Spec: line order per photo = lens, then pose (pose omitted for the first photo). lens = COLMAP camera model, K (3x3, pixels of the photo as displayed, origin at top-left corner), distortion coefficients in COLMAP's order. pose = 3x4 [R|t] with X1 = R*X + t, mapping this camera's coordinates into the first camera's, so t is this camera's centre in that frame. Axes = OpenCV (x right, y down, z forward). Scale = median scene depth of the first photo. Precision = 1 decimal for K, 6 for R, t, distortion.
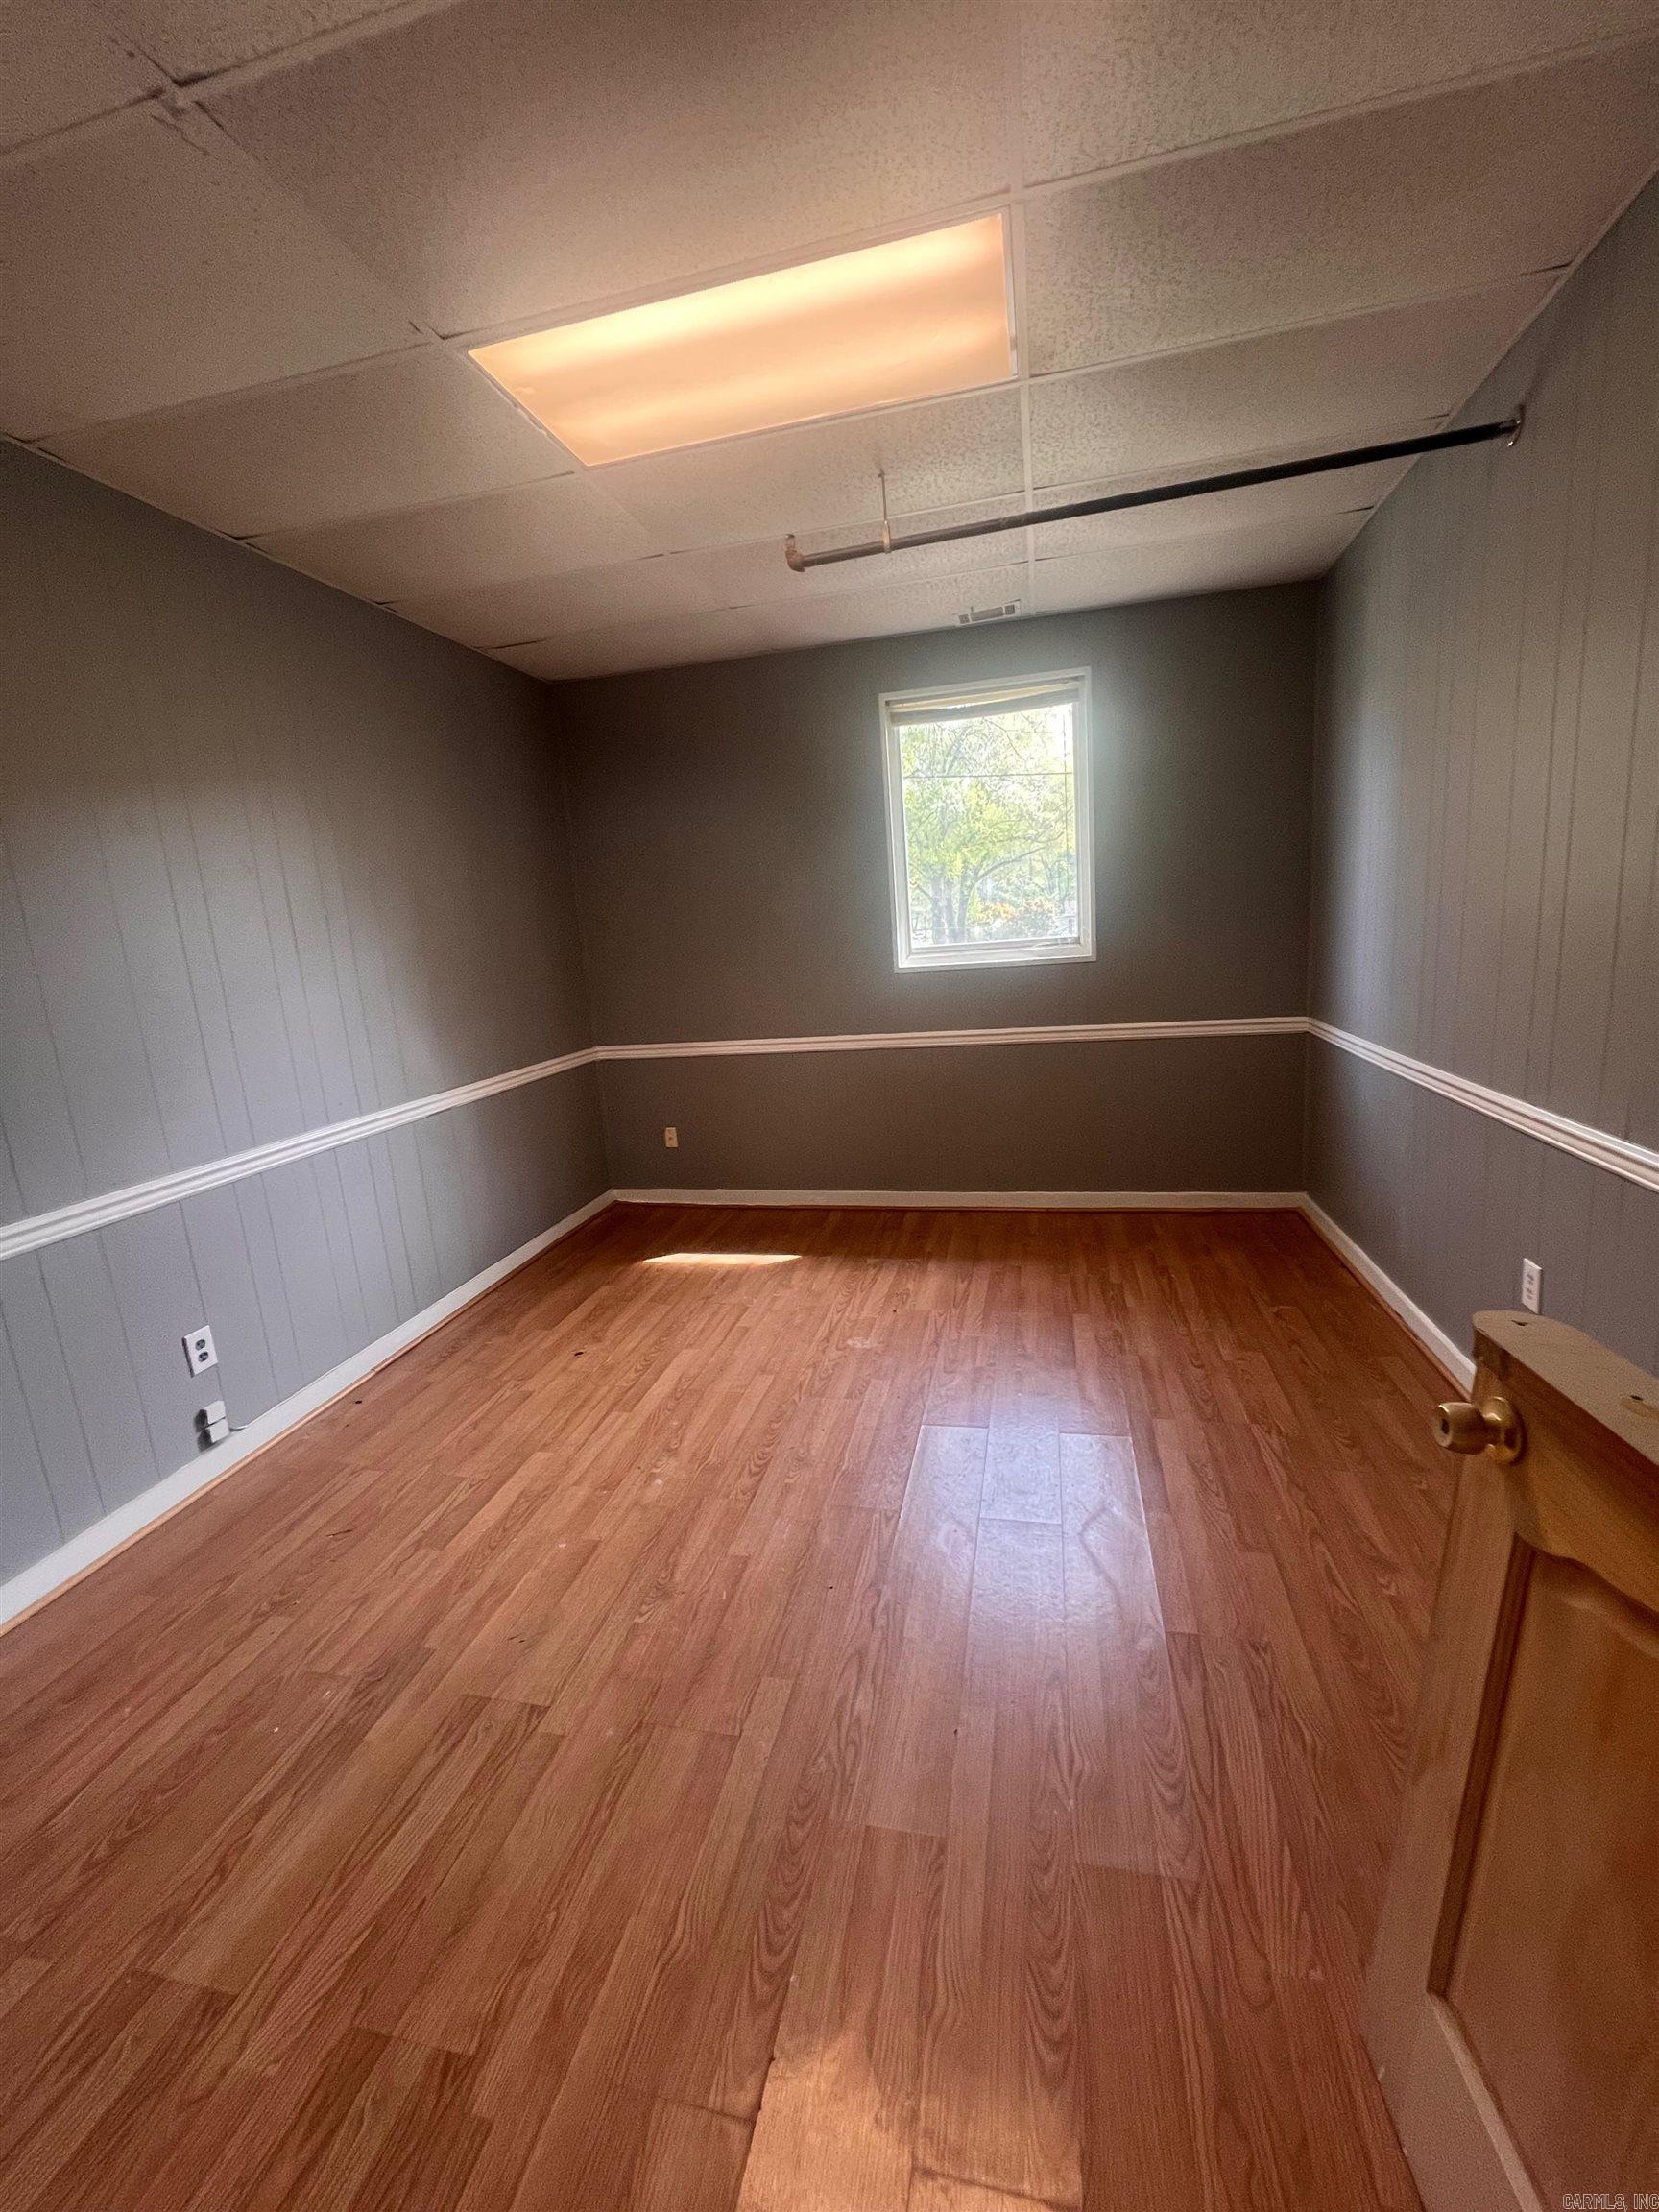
lens RADIAL K [[886.4, 0, 831.6], [0, 886.4, 1104.6], [0, 0, 1]] dist [-0.001405, 0.000768]
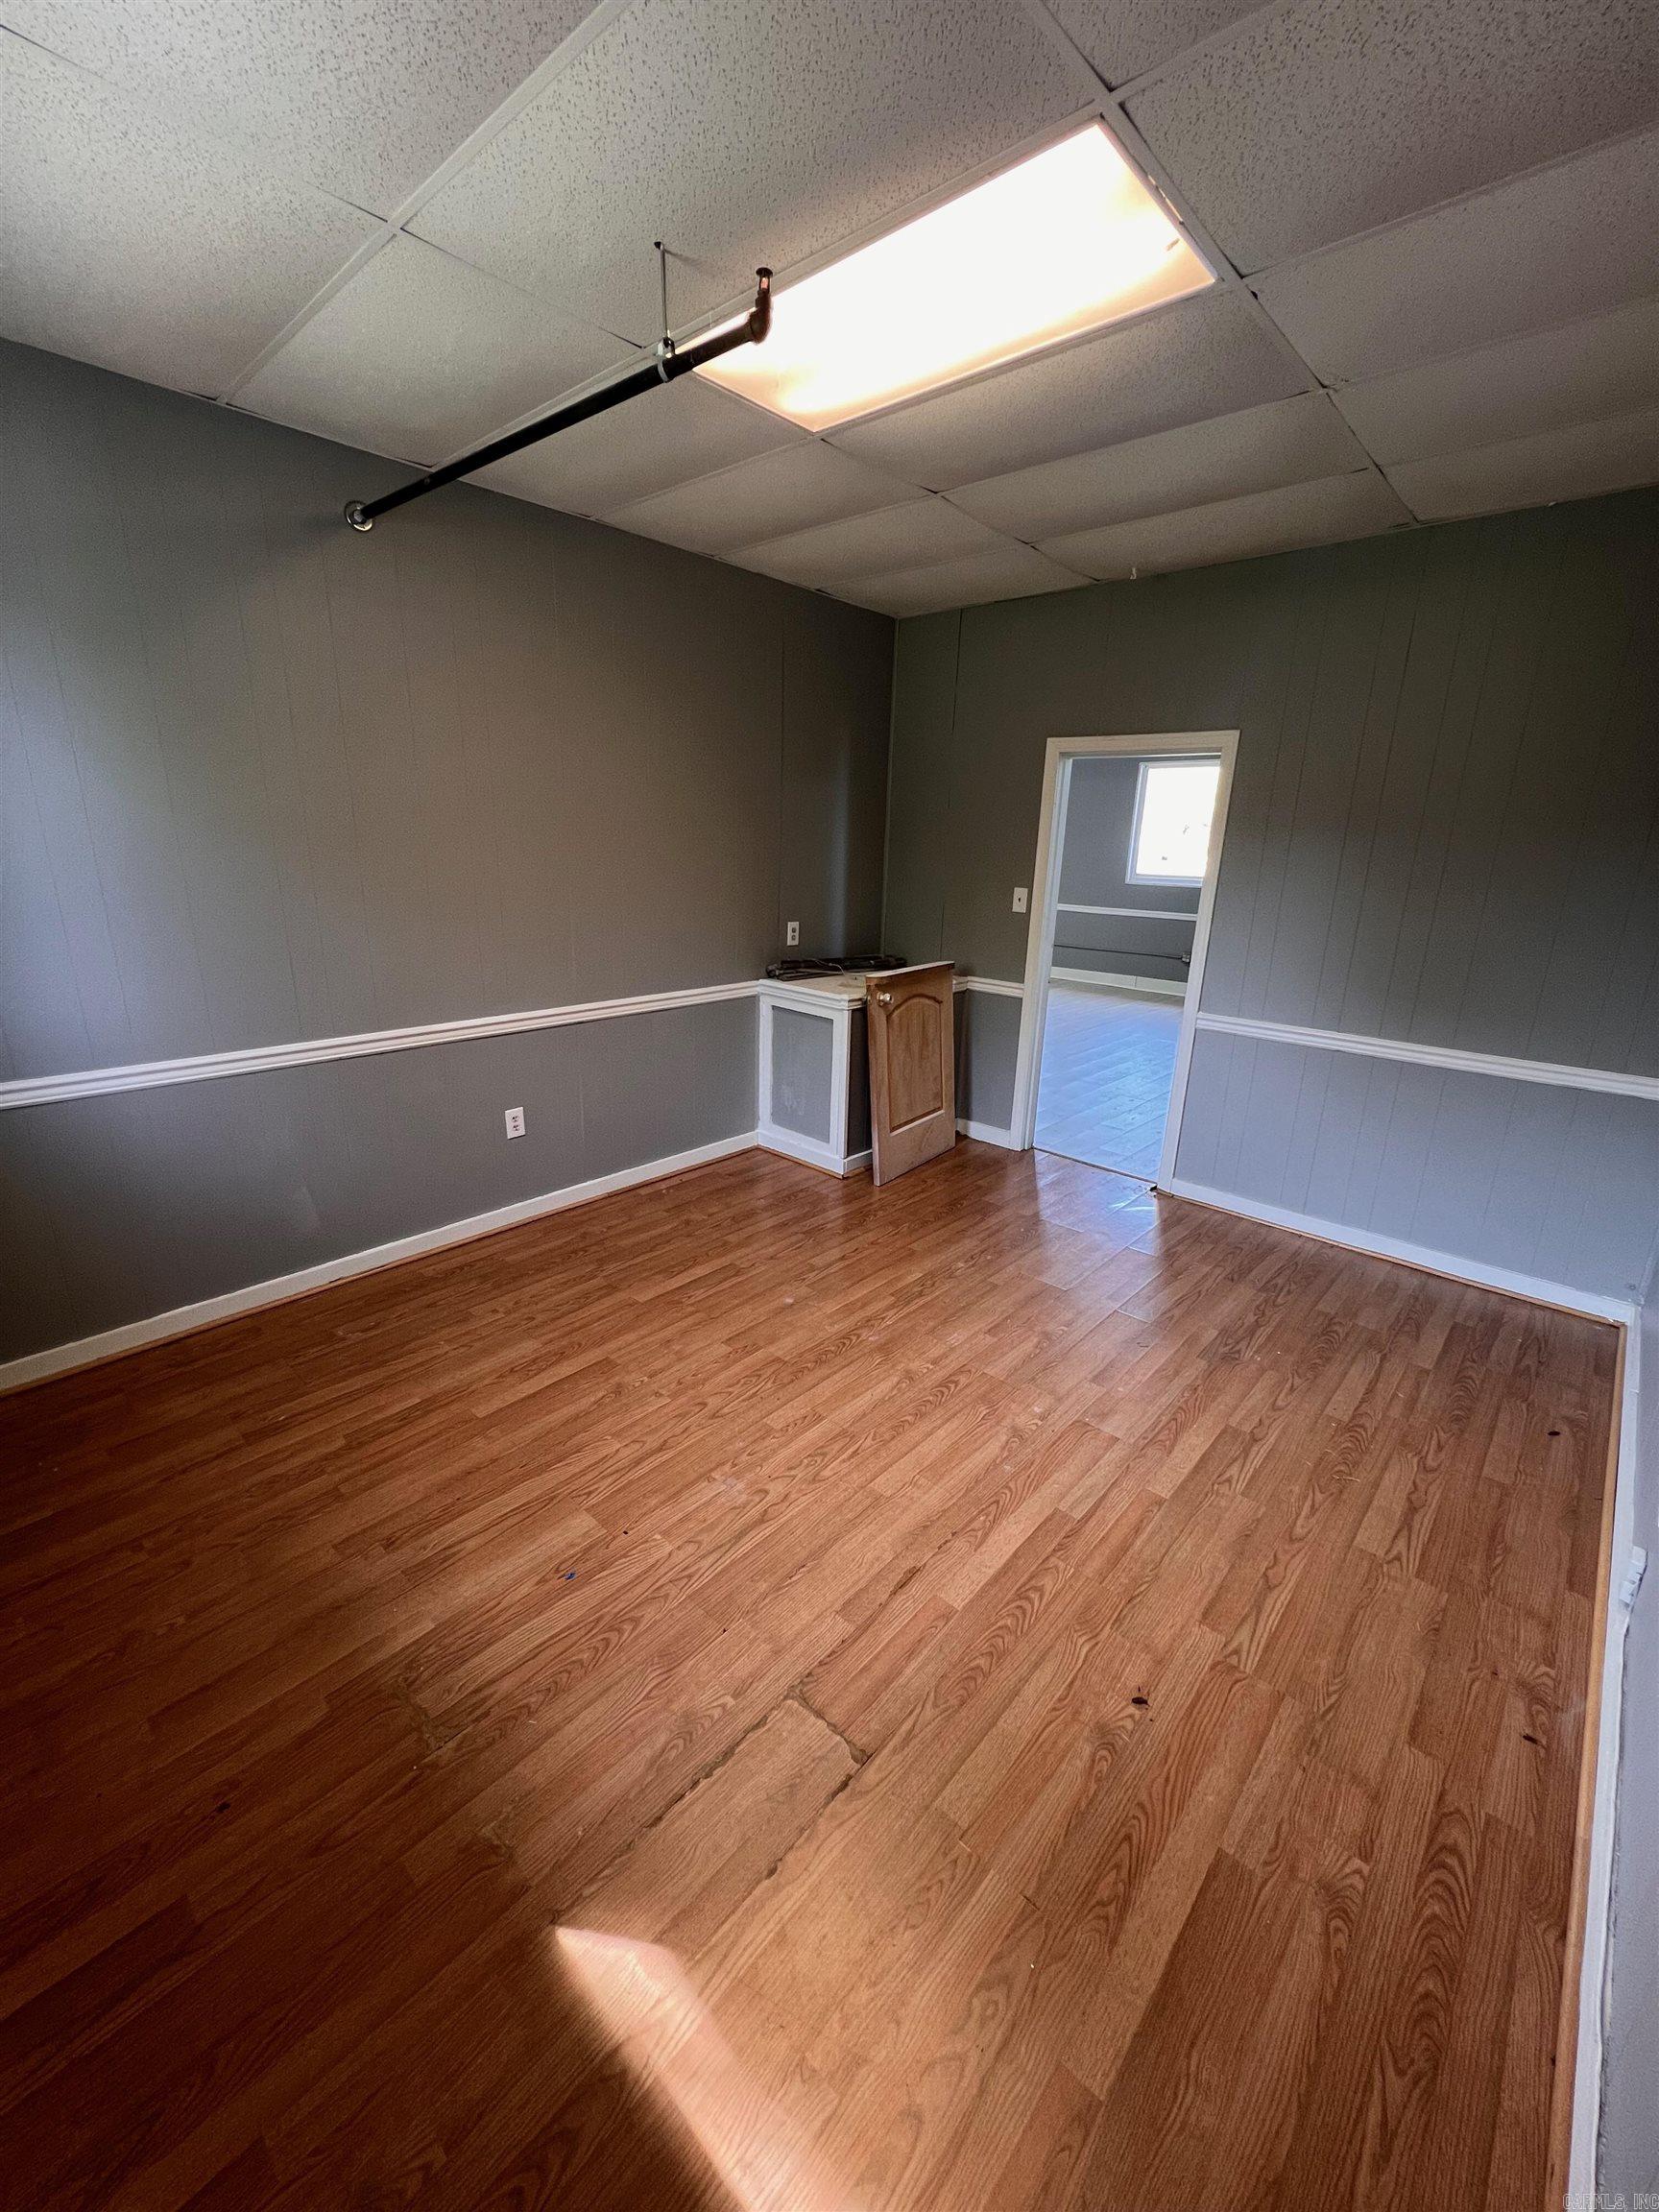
lens RADIAL K [[886.4, 0, 832.9], [0, 886.4, 1108.4], [0, 0, 1]] dist [-0.001405, 0.000768]
pose [[-0.873674, -0.096506, 0.476844, -0.377953], [0.130653, 0.897583, 0.421040, -0.325274], [-0.468640, 0.430153, -0.771586, 1.480191]]
